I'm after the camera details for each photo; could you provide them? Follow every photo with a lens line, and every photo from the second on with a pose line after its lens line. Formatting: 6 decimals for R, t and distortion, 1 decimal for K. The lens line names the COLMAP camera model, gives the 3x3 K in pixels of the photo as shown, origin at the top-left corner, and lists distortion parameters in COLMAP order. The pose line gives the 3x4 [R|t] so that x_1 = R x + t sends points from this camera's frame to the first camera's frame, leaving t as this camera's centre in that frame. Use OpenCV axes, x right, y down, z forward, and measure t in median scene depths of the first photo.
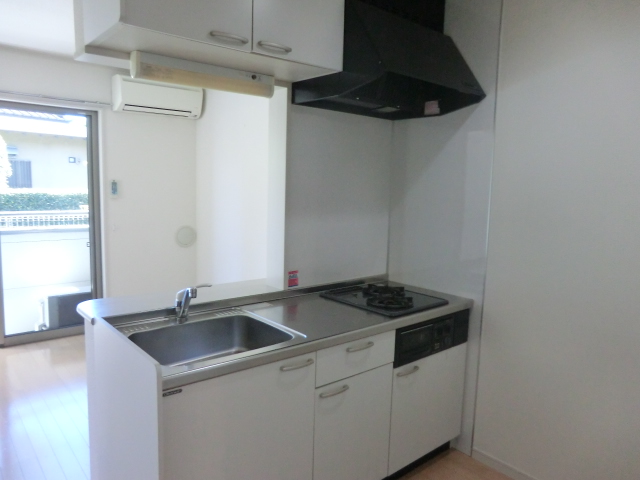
lens RADIAL K [[477.2, 0, 320.0], [0, 477.2, 240.0], [0, 0, 1]] dist [-0.026248, 0.010615]
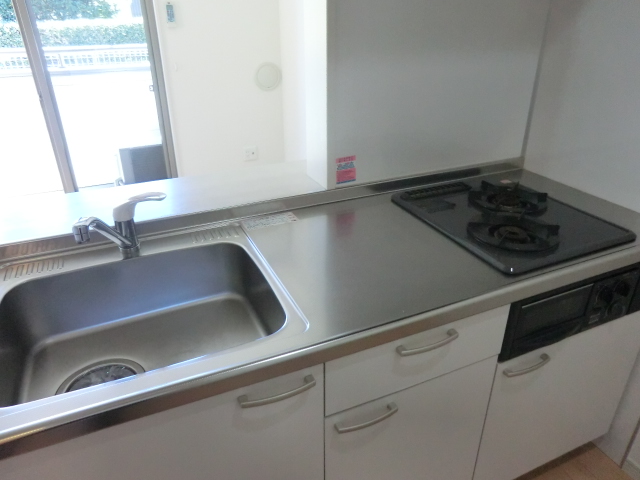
lens RADIAL K [[477.2, 0, 320.0], [0, 477.2, 240.0], [0, 0, 1]] dist [-0.026248, 0.010615]
pose [[0.959552, 0.094707, -0.265124, 0.077500], [0.000176, 0.941517, 0.336964, -0.036135], [0.281532, -0.323382, 0.903418, 0.431356]]
